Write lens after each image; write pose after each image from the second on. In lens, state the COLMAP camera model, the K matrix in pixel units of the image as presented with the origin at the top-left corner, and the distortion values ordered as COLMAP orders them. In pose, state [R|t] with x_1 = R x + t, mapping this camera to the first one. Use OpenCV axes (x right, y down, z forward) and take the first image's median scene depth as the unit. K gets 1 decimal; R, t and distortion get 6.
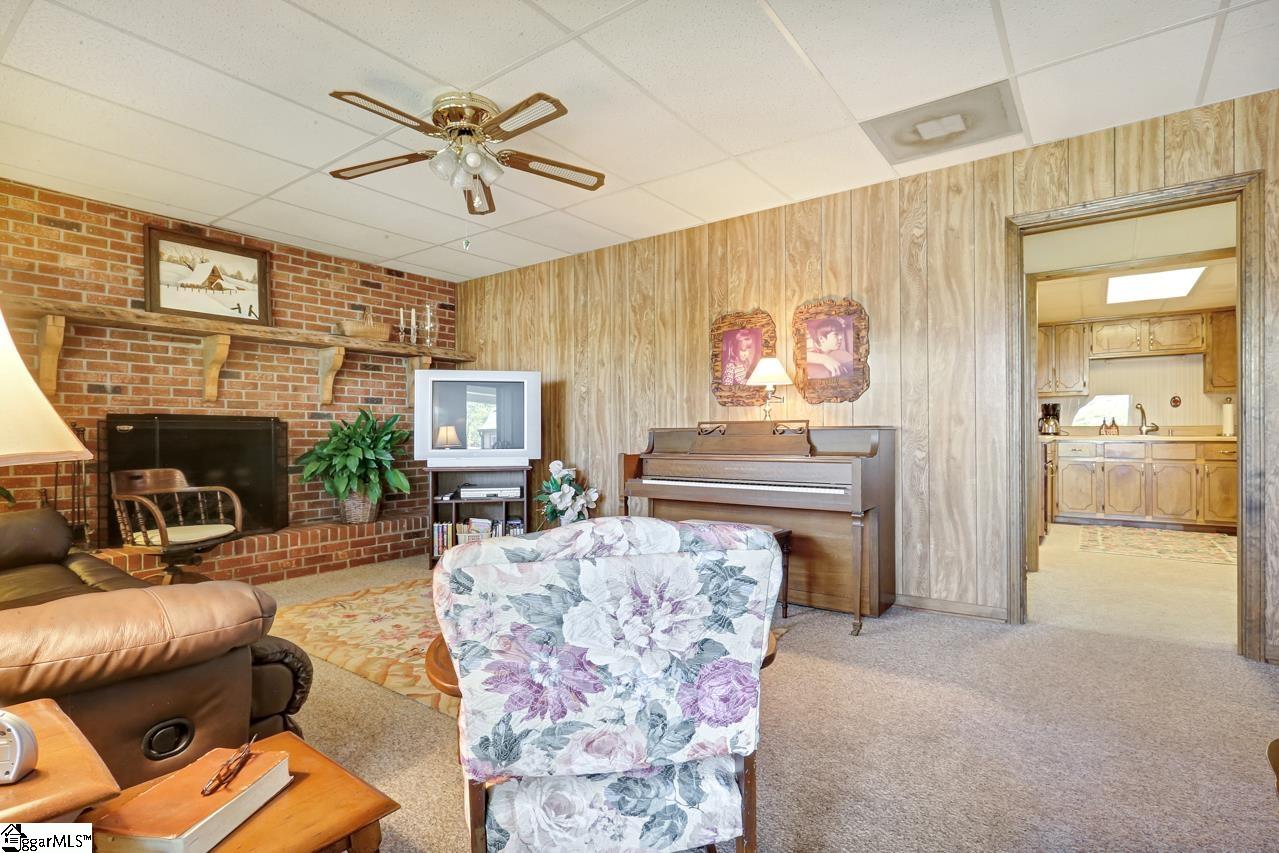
lens RADIAL K [[634.2, 0, 632.8], [0, 634.2, 433.1], [0, 0, 1]] dist [-0.007058, -0.000067]
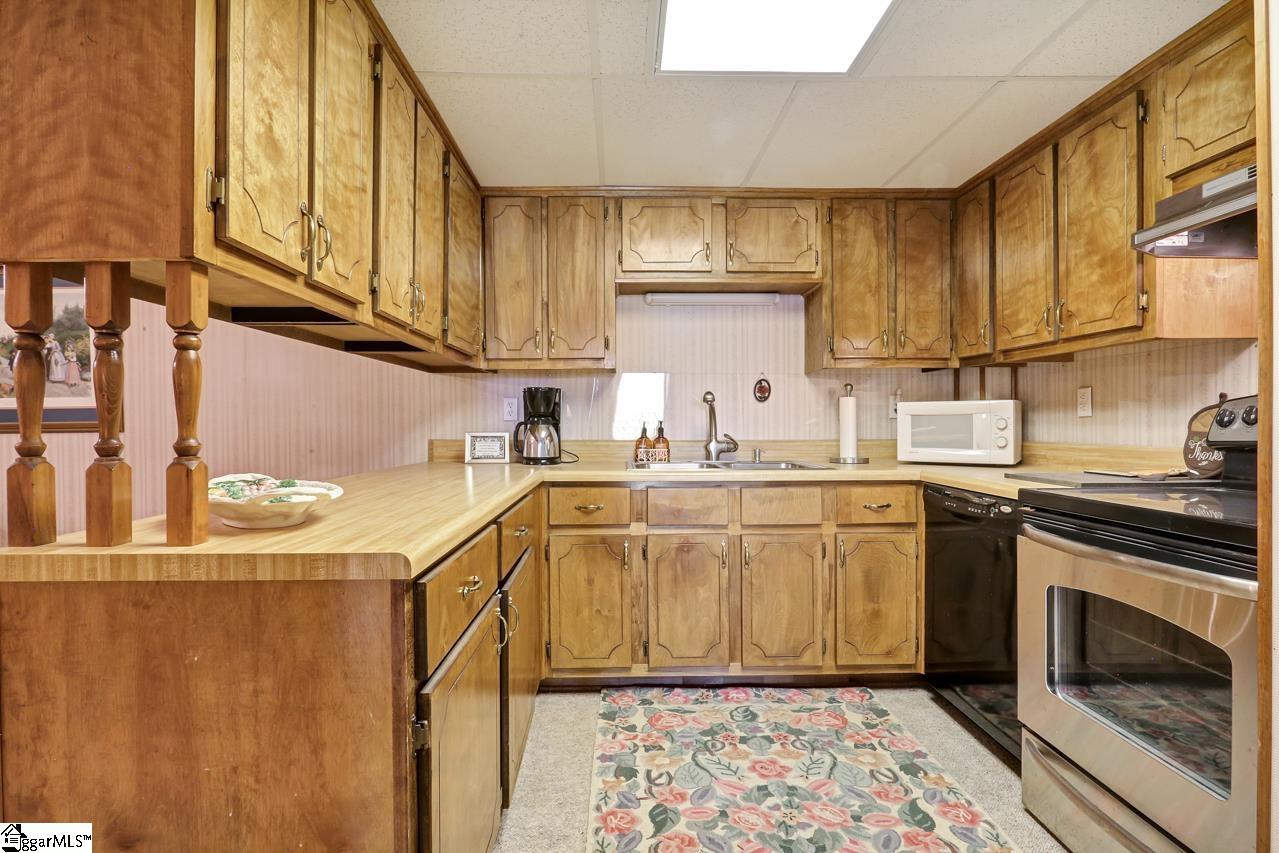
lens RADIAL K [[634.2, 0, 632.8], [0, 634.2, 433.1], [0, 0, 1]] dist [-0.007058, -0.000067]
pose [[0.794974, -0.008866, 0.606579, 0.505189], [0.002578, 0.999934, 0.011237, -0.023287], [-0.606638, -0.007369, 0.794944, 0.699462]]
